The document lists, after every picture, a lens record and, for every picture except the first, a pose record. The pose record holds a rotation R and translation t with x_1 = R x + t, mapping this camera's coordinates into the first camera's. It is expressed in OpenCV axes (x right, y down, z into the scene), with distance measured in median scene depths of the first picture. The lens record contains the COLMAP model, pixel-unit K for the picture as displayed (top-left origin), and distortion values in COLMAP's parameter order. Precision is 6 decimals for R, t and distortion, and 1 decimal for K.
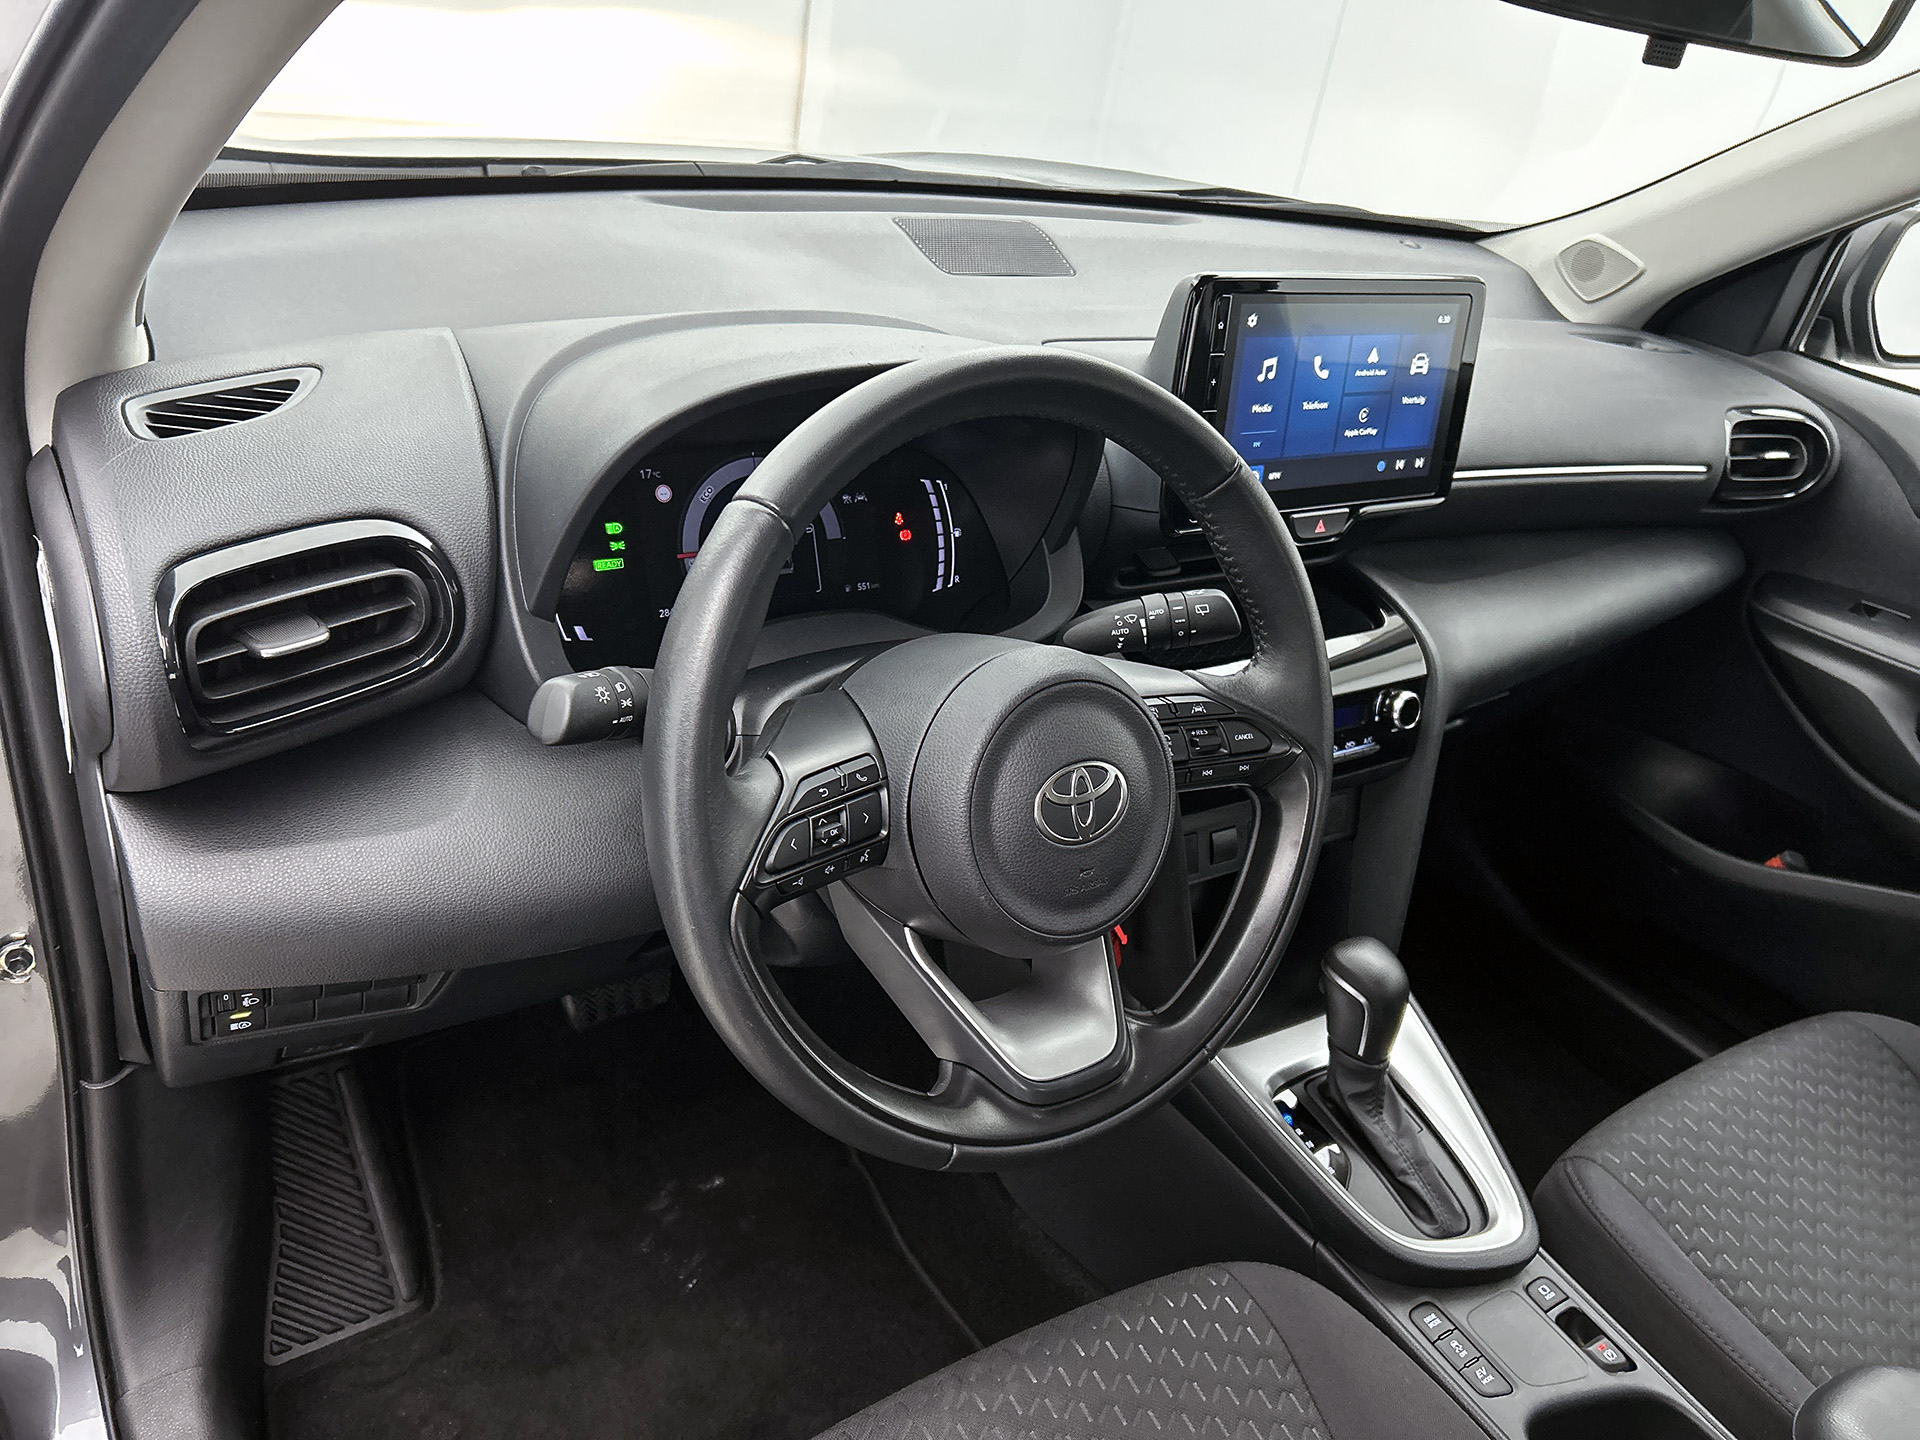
lens RADIAL K [[1452.9, 0, 958.3], [0, 1452.9, 754.3], [0, 0, 1]] dist [0.103324, -0.240958]
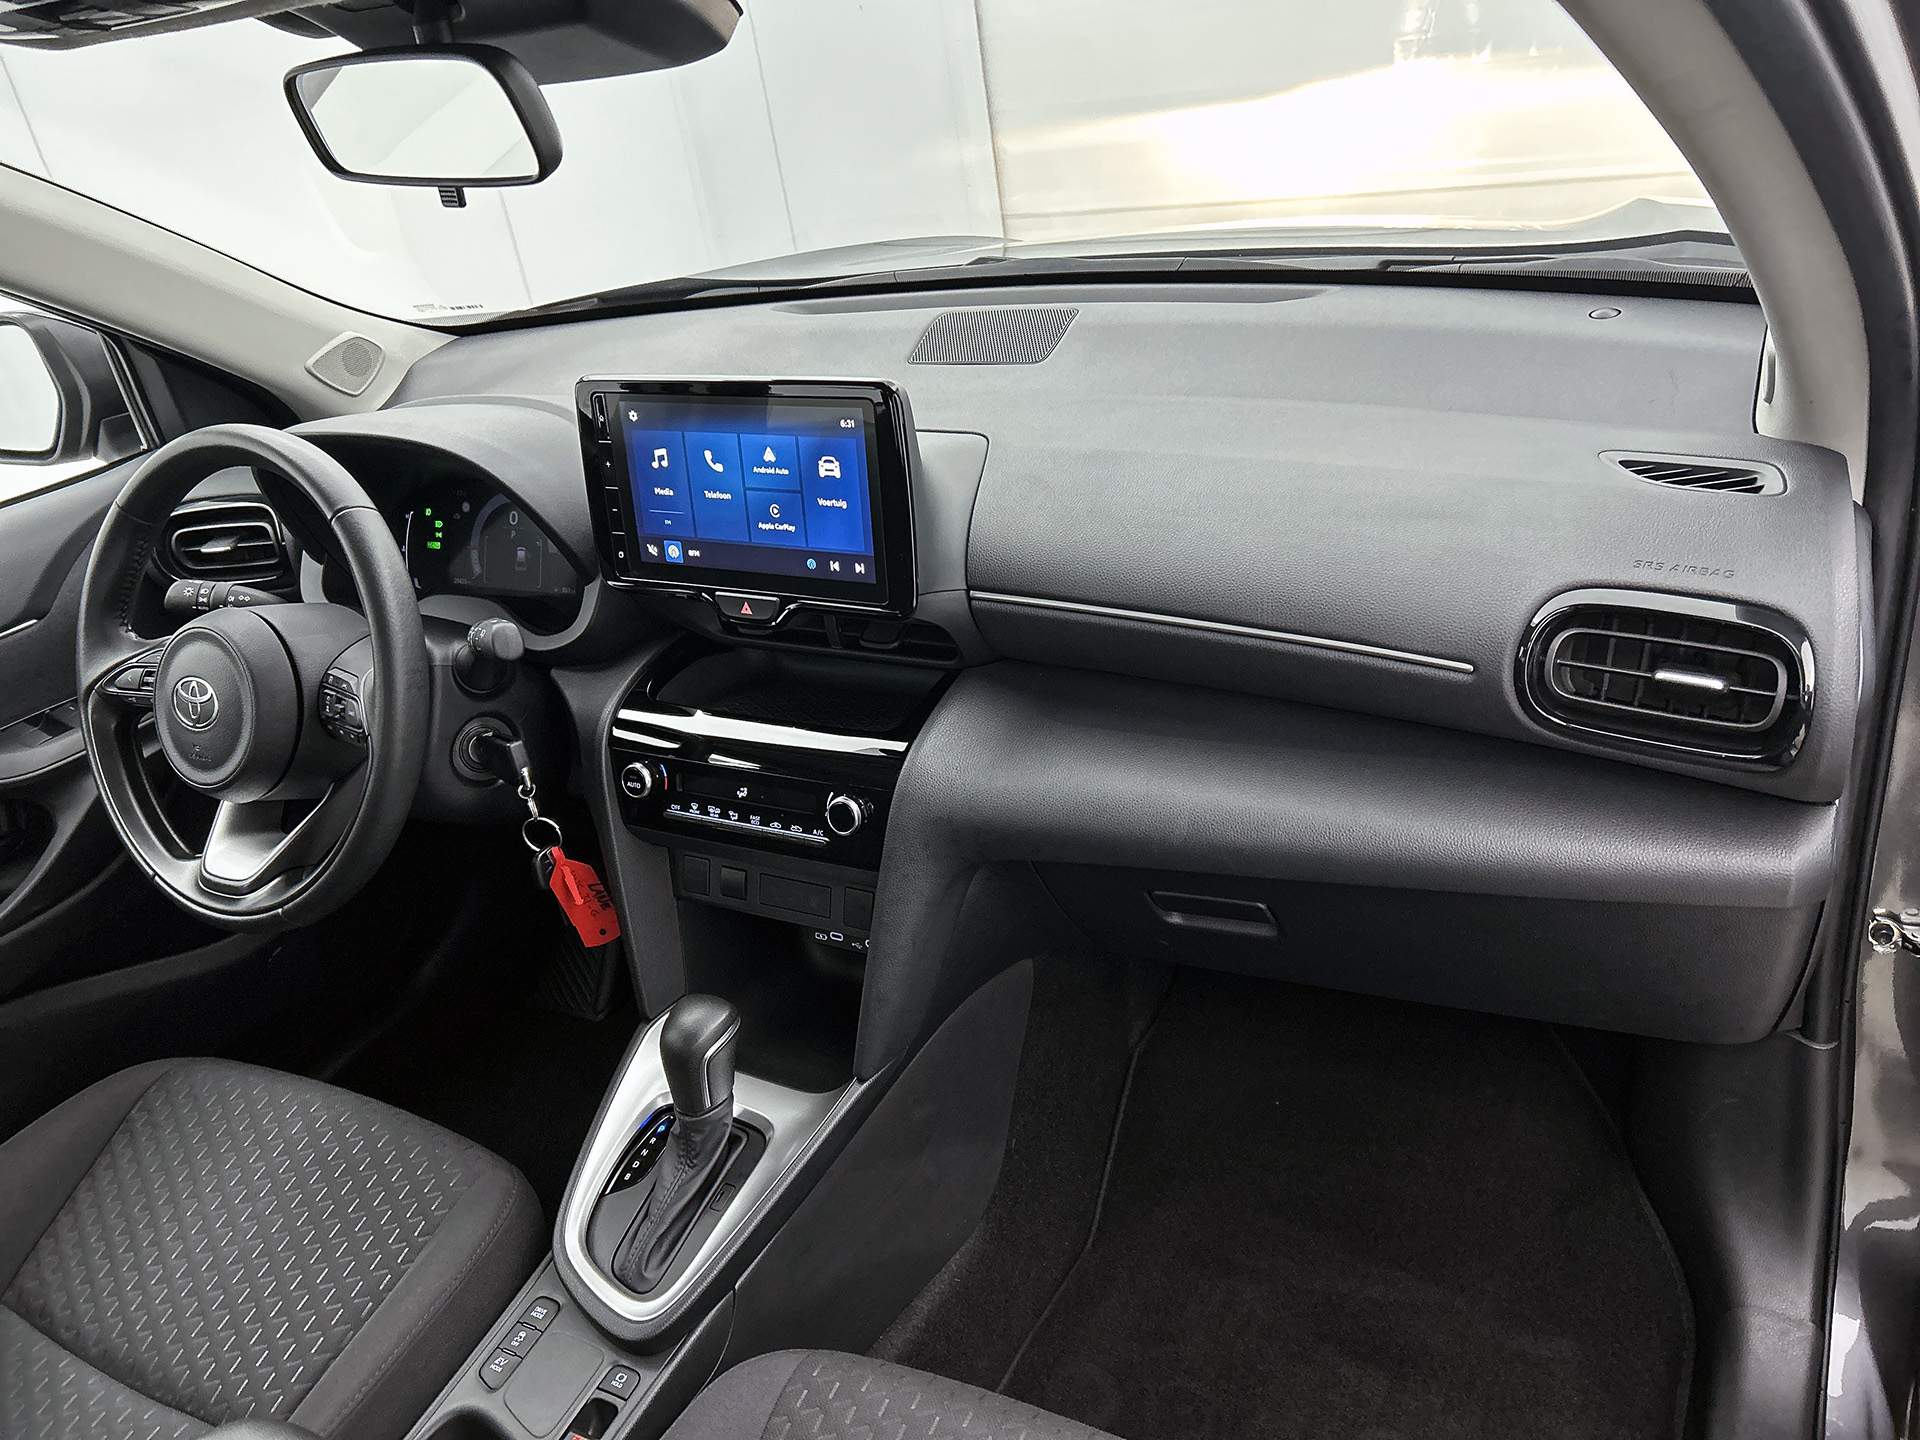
lens RADIAL K [[1452.9, 0, 958.3], [0, 1452.9, 754.3], [0, 0, 1]] dist [0.103324, -0.240958]
pose [[0.437413, 0.241679, -0.866176, 1.303150], [-0.263593, 0.955358, 0.133450, -0.244402], [0.859761, 0.169945, 0.481591, 0.658202]]
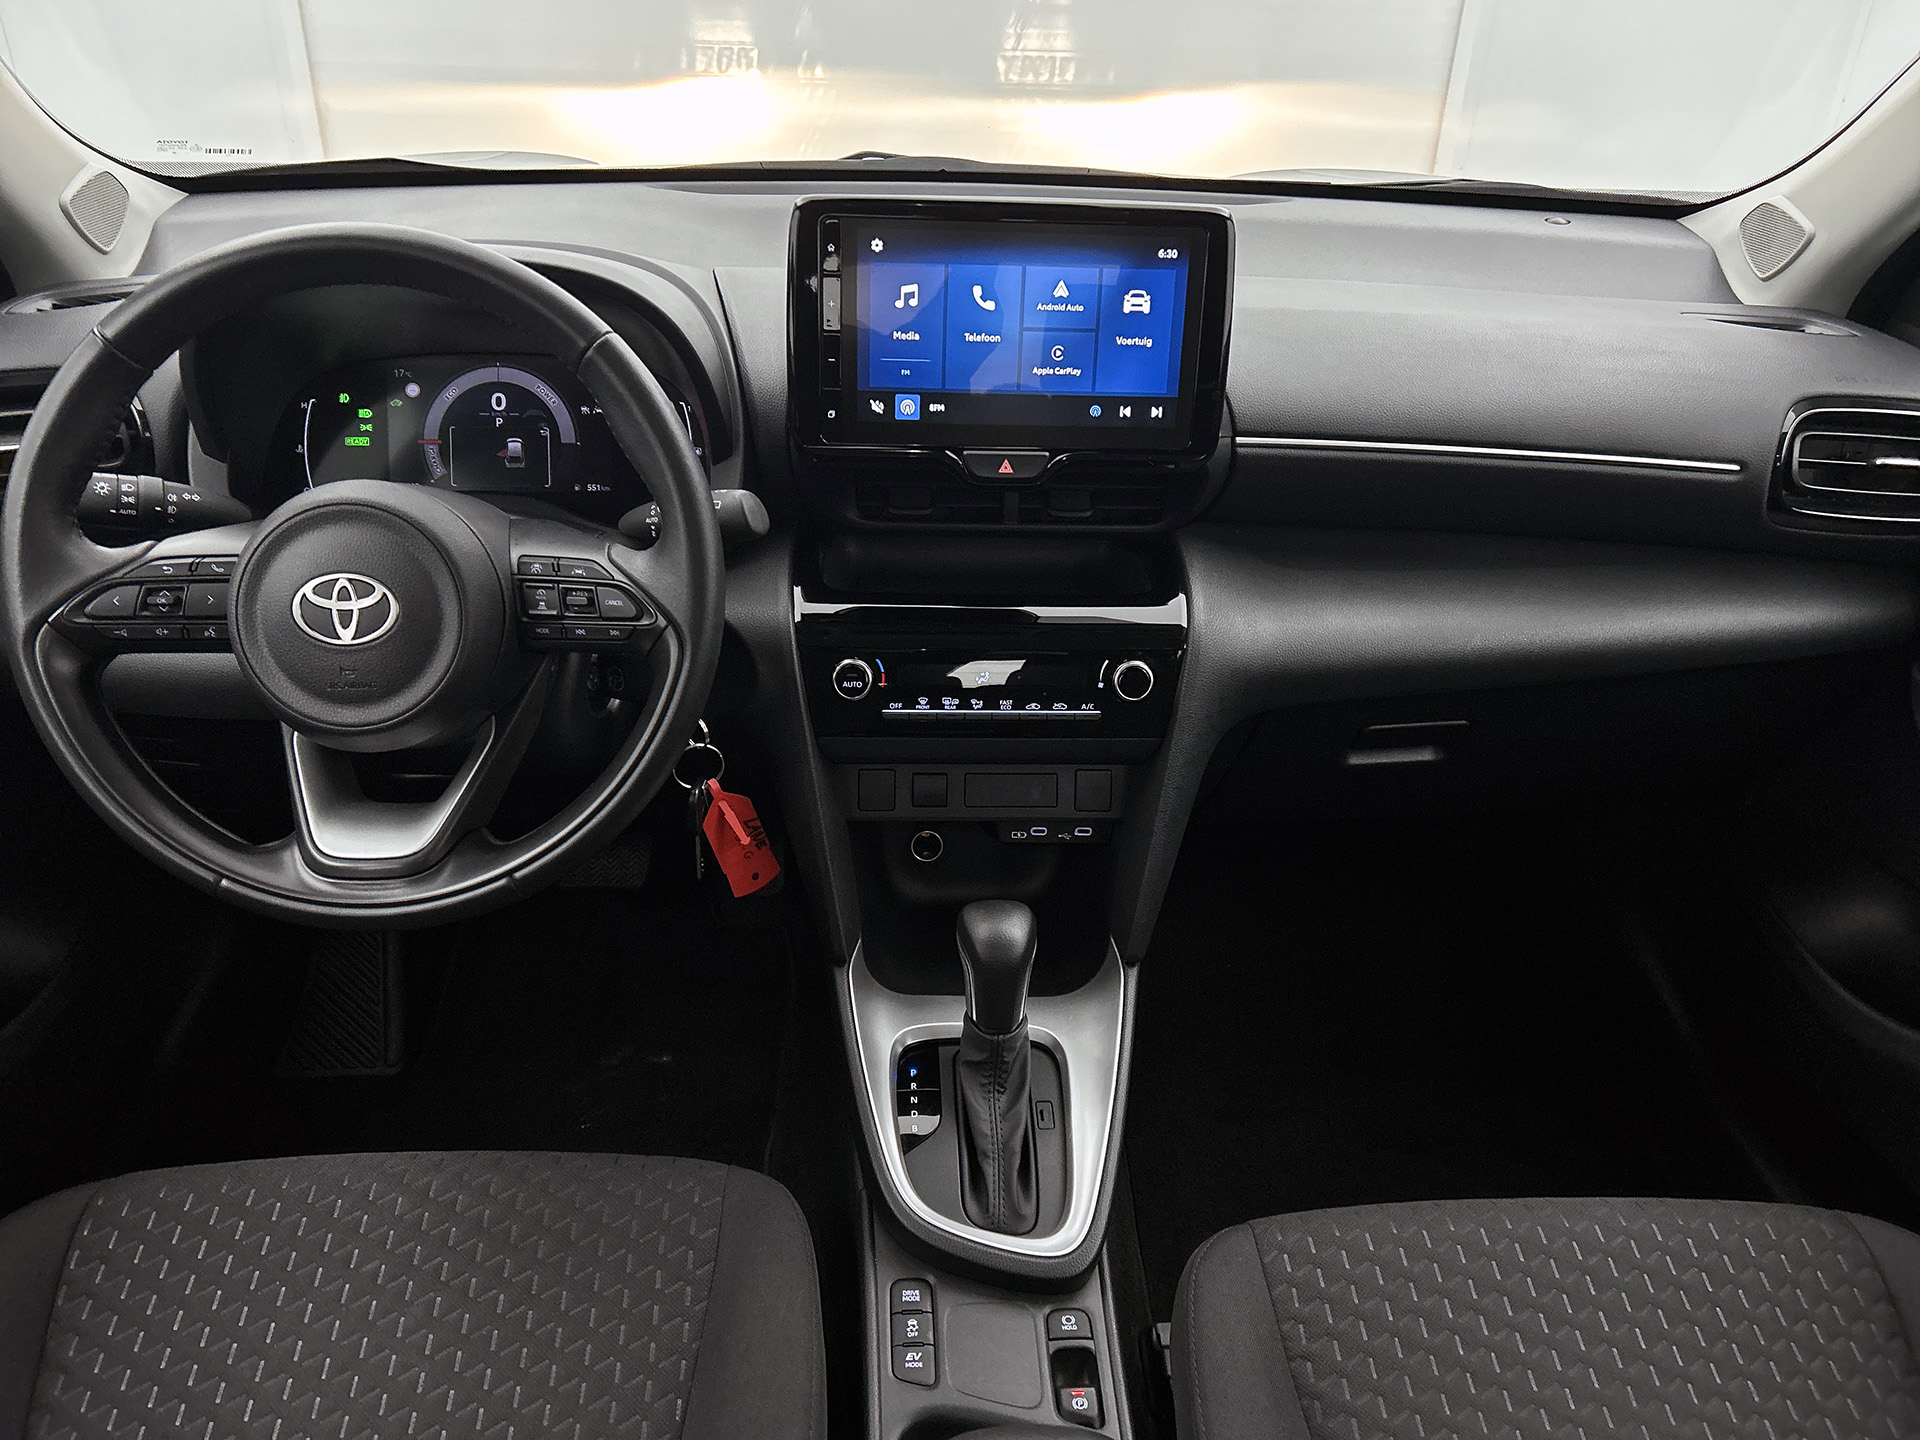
lens RADIAL K [[1447.5, 0, 951.5], [0, 1447.5, 762.3], [0, 0, 1]] dist [0.073192, -0.099160]
pose [[0.850240, 0.147564, -0.505289, 0.756317], [-0.175179, 0.984510, -0.007256, 0.052801], [0.496391, 0.094686, 0.862920, 0.172717]]
